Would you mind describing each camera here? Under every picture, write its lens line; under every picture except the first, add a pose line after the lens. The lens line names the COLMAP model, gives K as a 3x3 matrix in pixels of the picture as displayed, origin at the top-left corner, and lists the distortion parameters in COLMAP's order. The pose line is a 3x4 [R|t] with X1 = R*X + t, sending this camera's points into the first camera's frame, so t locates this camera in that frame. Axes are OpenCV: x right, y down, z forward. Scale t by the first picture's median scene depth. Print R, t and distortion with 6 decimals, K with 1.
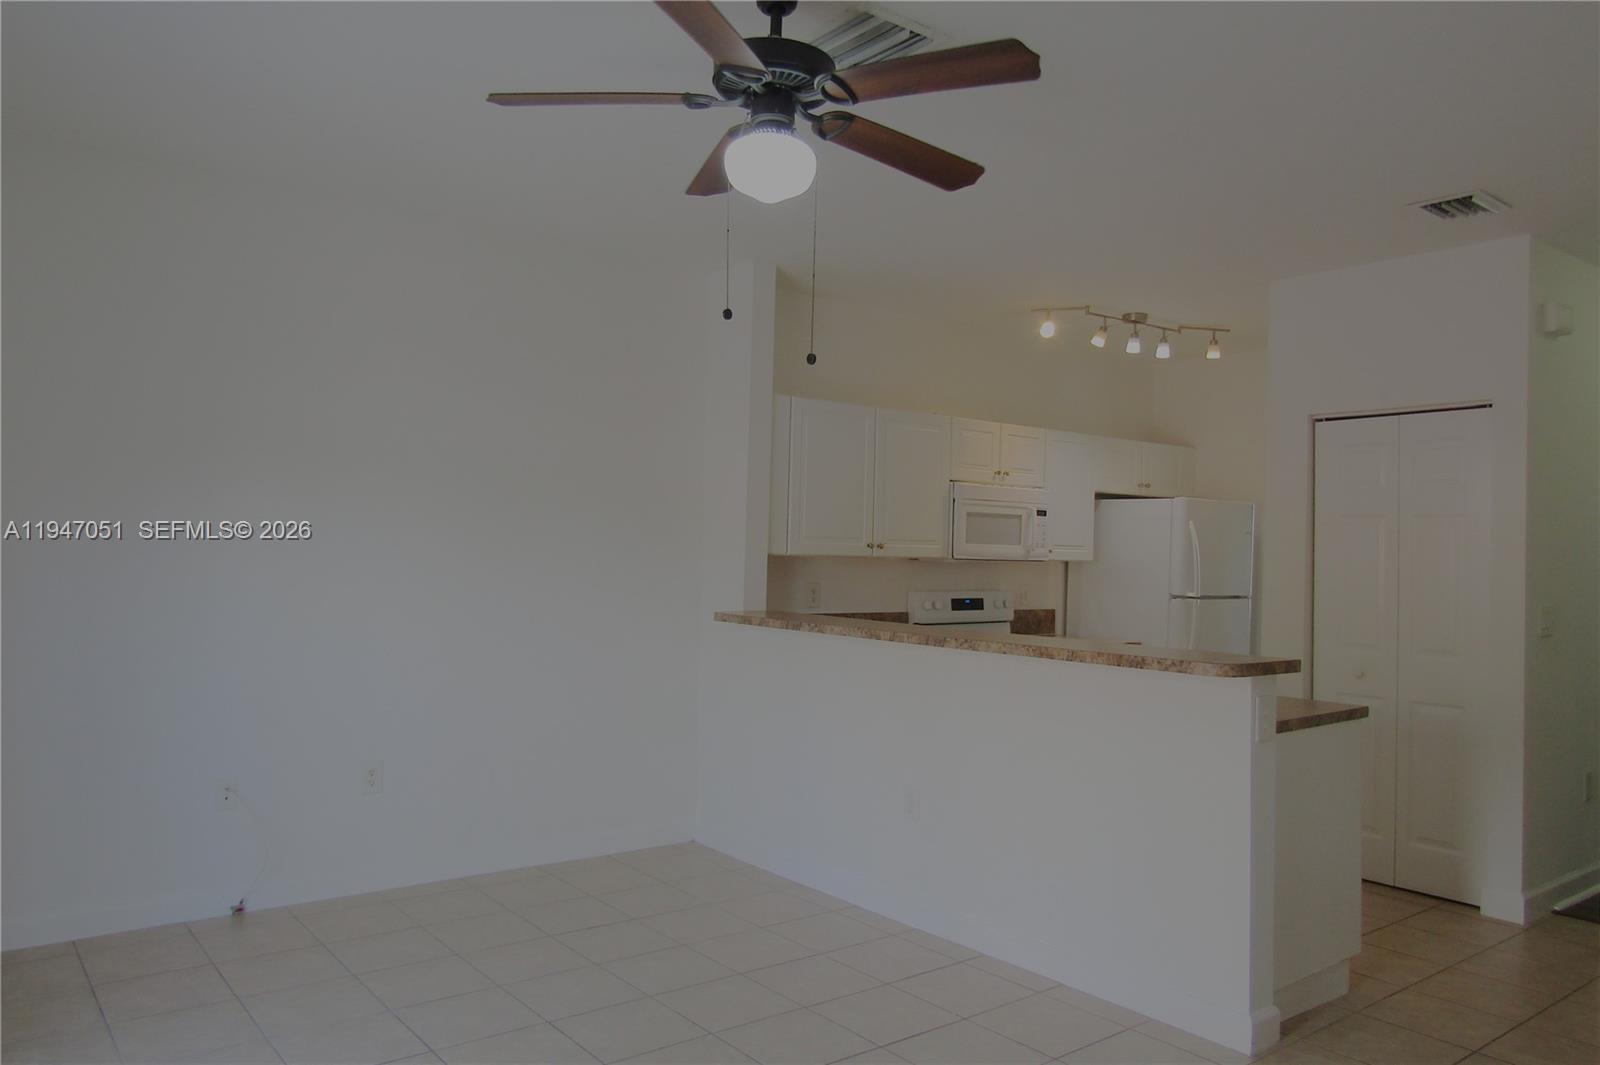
lens RADIAL K [[1151.6, 0, 800.0], [0, 1151.6, 532.5], [0, 0, 1]] dist [0.002115, 0.001380]
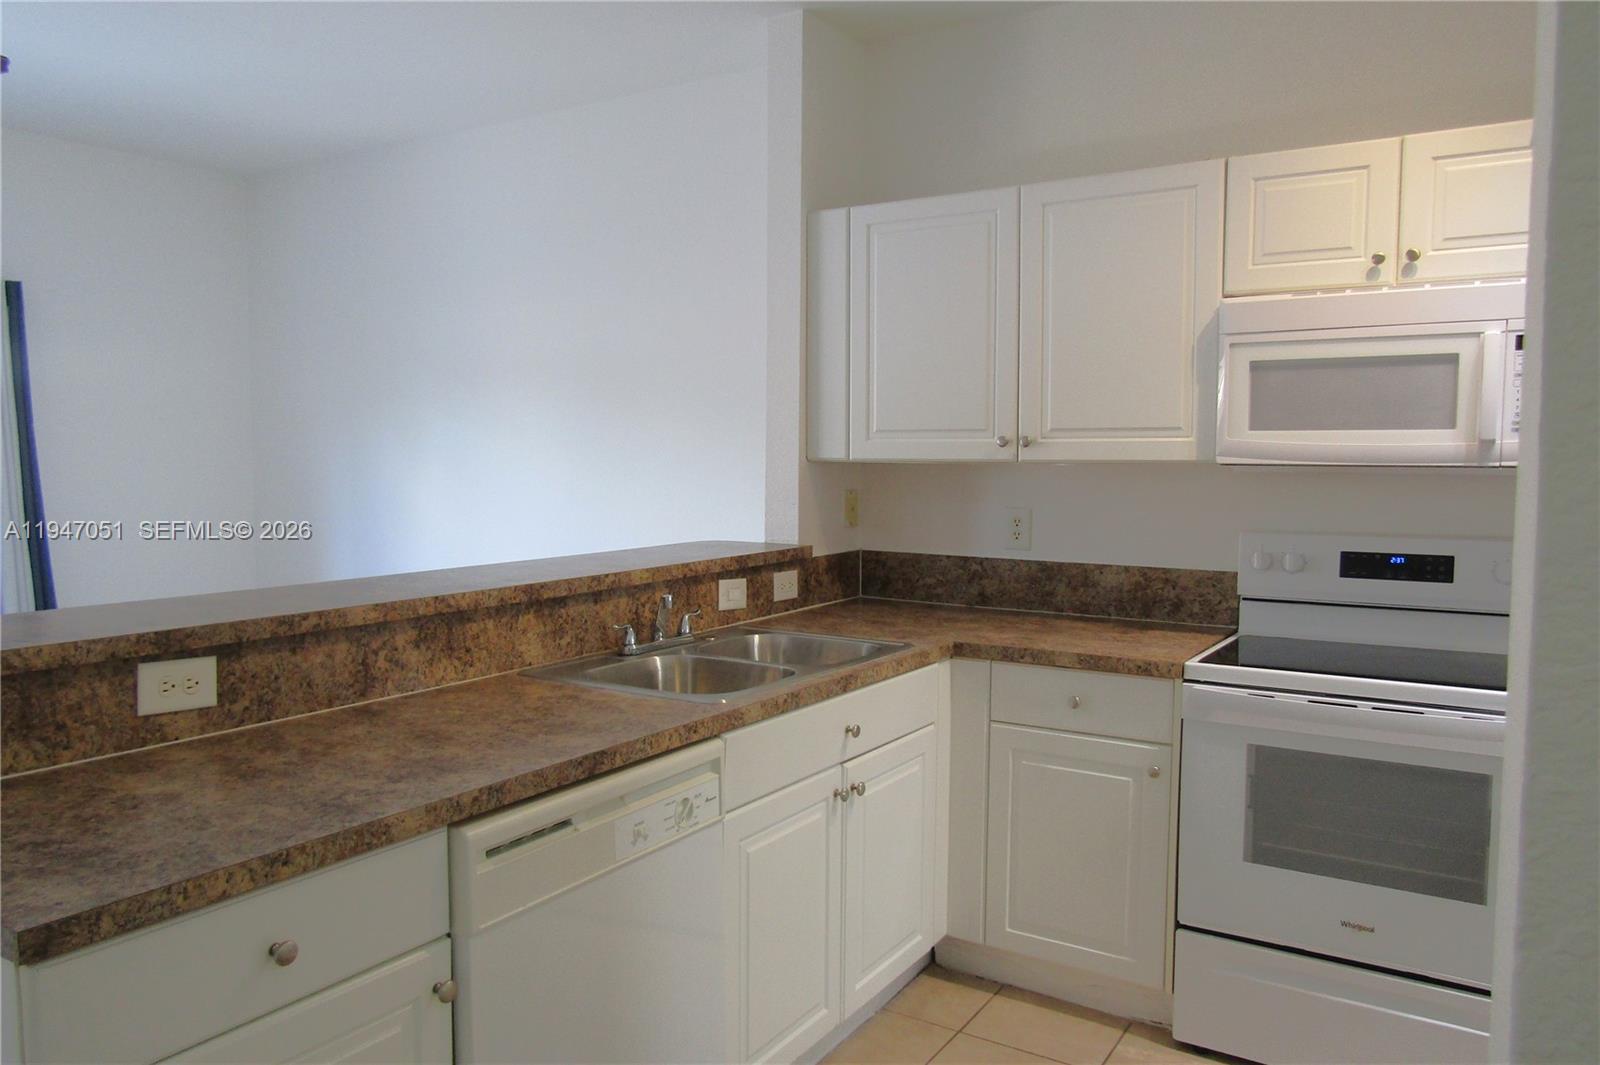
lens RADIAL K [[1151.6, 0, 800.0], [0, 1151.6, 532.5], [0, 0, 1]] dist [0.002115, 0.001380]
pose [[0.337456, 0.042695, -0.940373, 0.500667], [0.019404, 0.998443, 0.052295, 0.021956], [0.941141, -0.035894, 0.336102, 0.652963]]
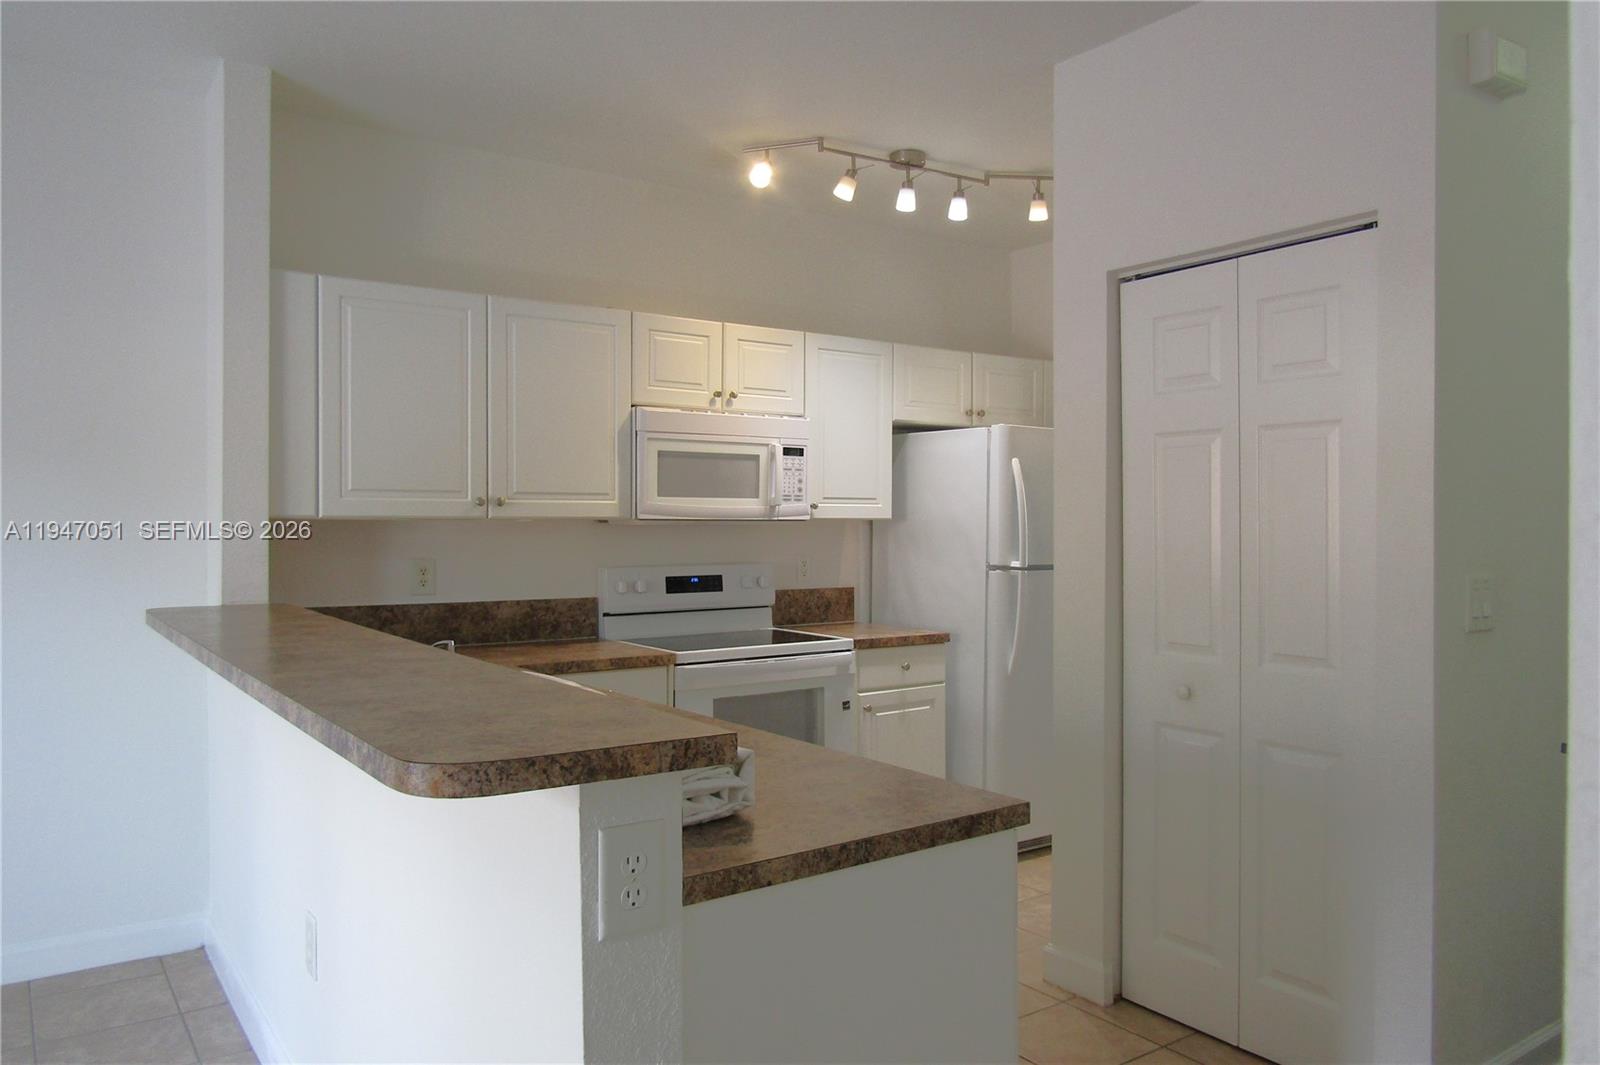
lens RADIAL K [[1139.7, 0, 800.0], [0, 1139.7, 532.5], [0, 0, 1]] dist [0.000591, 0.002811]
pose [[0.998200, -0.020880, -0.056217, 0.257396], [0.022268, 0.999459, 0.024189, 0.015770], [0.055681, -0.025397, 0.998126, 0.316828]]
